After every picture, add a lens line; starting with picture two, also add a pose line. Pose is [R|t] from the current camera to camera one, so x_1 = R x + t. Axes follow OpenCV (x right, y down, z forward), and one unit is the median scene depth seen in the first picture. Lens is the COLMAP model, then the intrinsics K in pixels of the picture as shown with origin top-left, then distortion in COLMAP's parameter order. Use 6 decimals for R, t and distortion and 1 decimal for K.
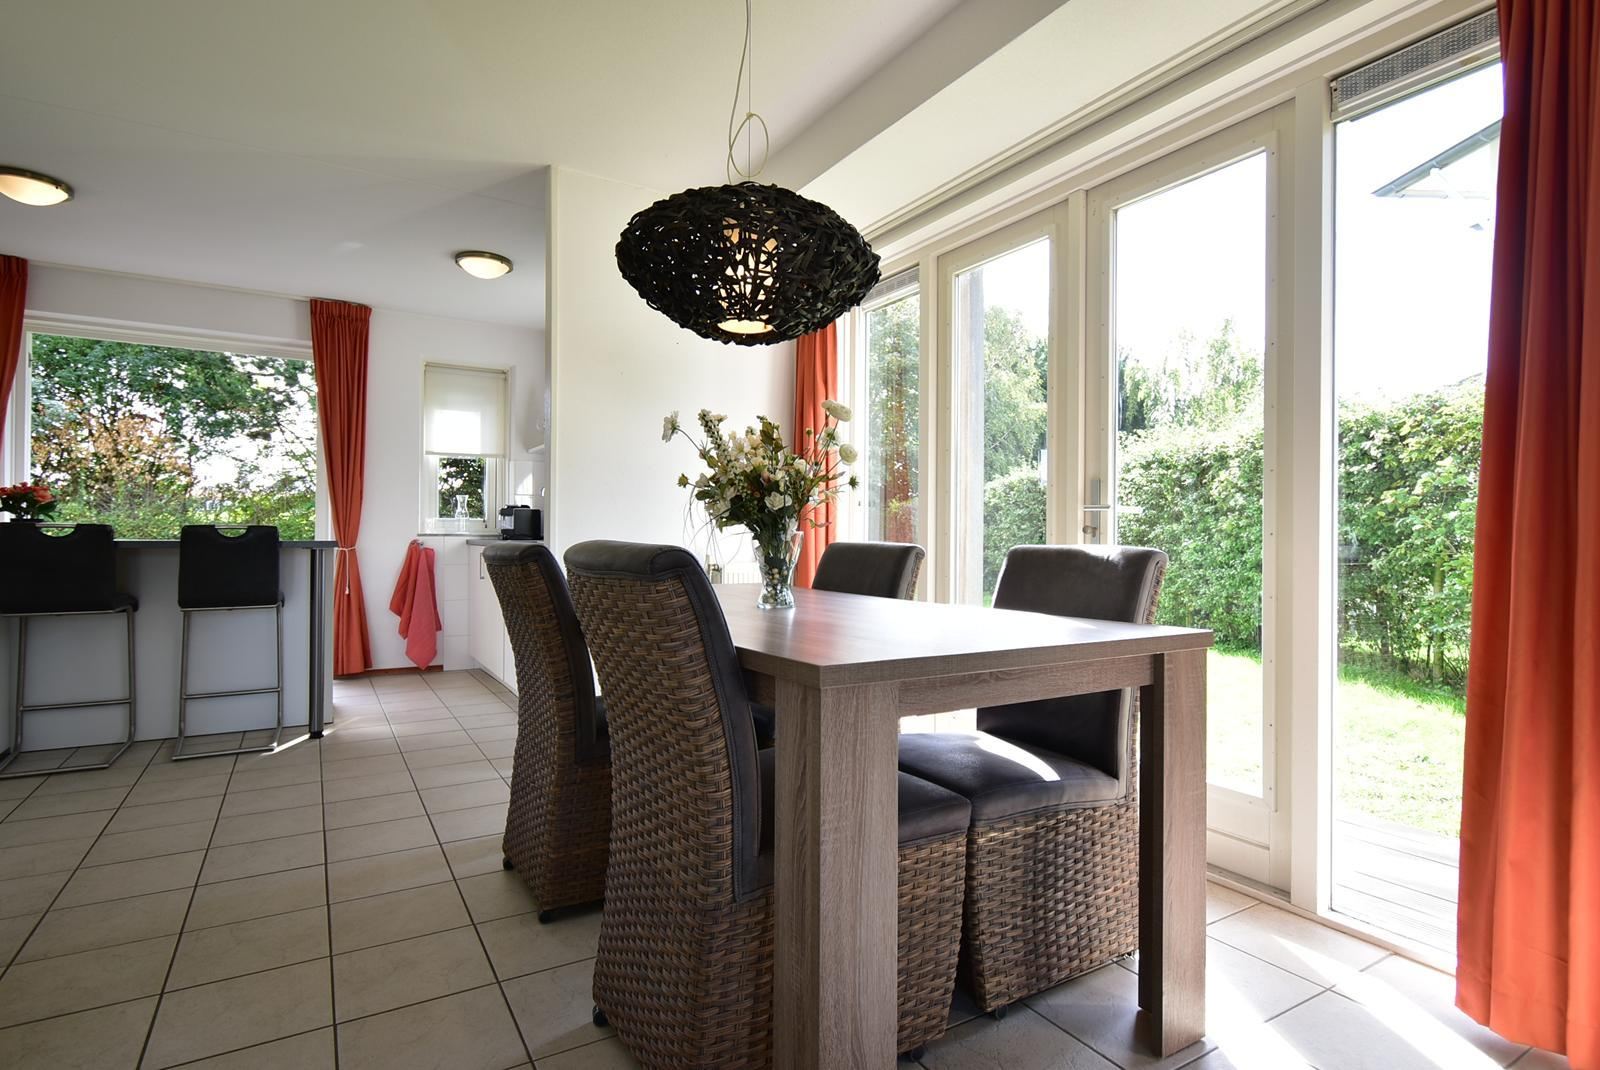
lens RADIAL K [[821.5, 0, 799.6], [0, 821.5, 538.7], [0, 0, 1]] dist [-0.003619, -0.000110]
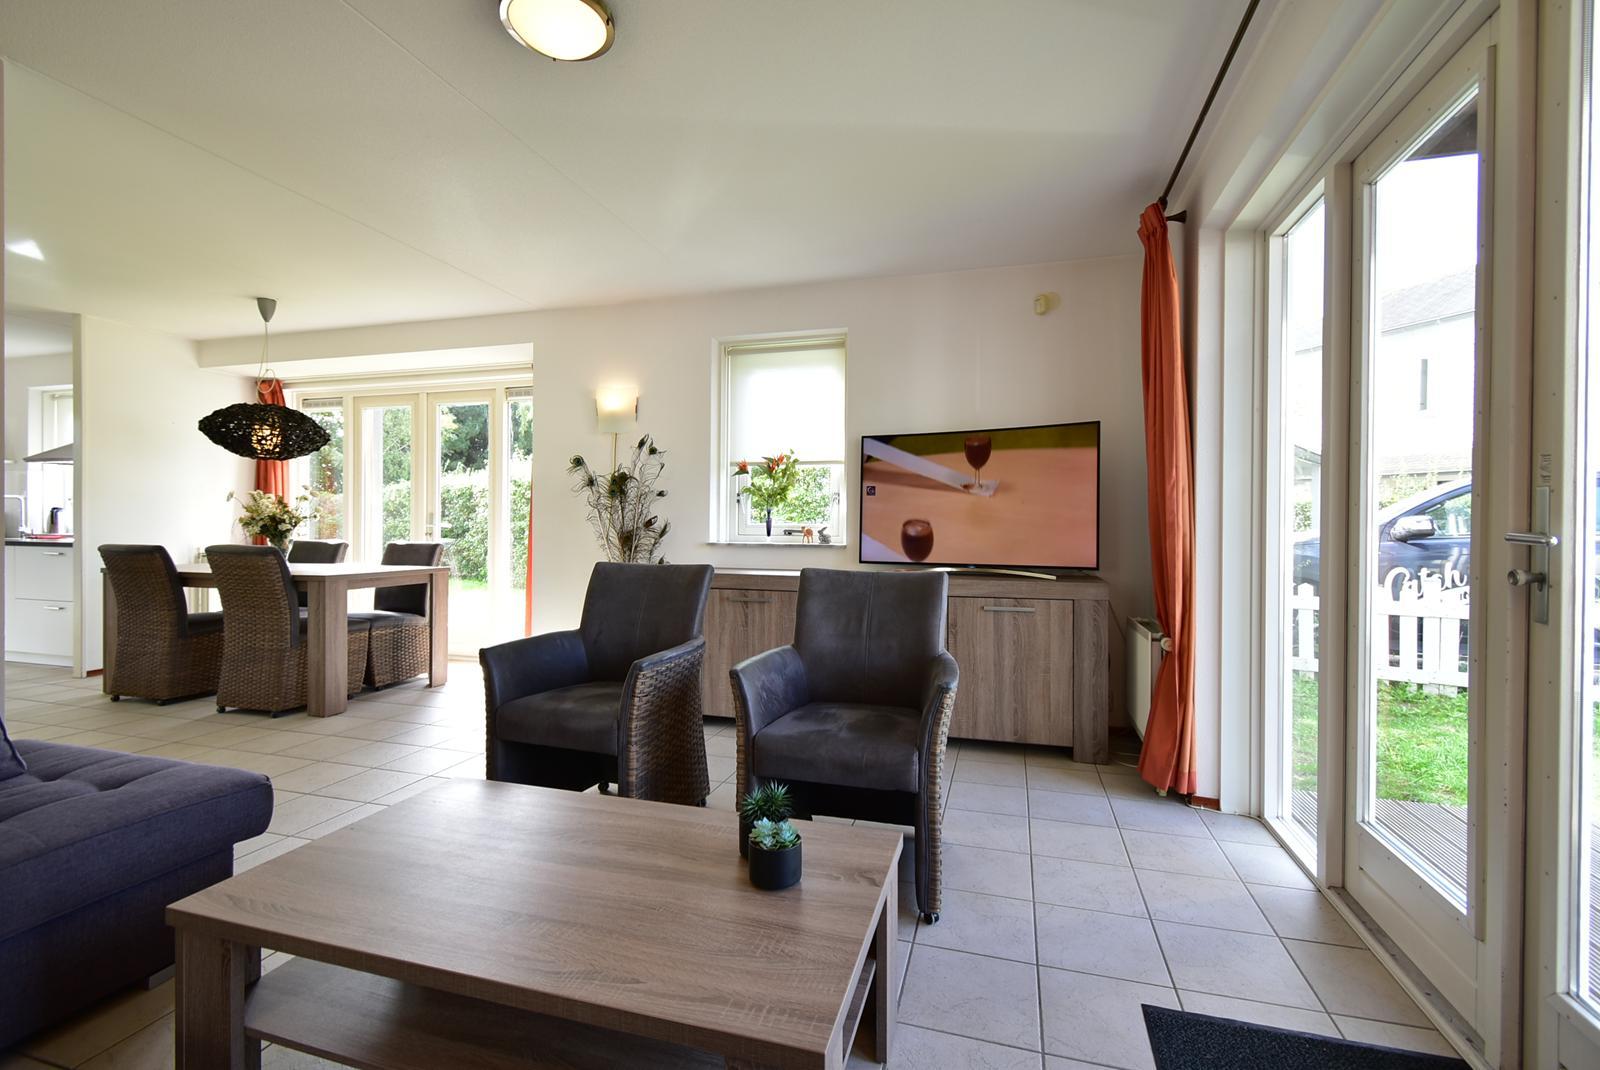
lens RADIAL K [[699.6, 0, 807.4], [0, 699.6, 529.9], [0, 0, 1]] dist [0.000958, -0.000308]
pose [[0.732497, -0.007664, 0.680727, -0.358843], [-0.001256, 0.999920, 0.012608, -0.073138], [-0.680769, -0.010090, 0.732429, -1.949589]]
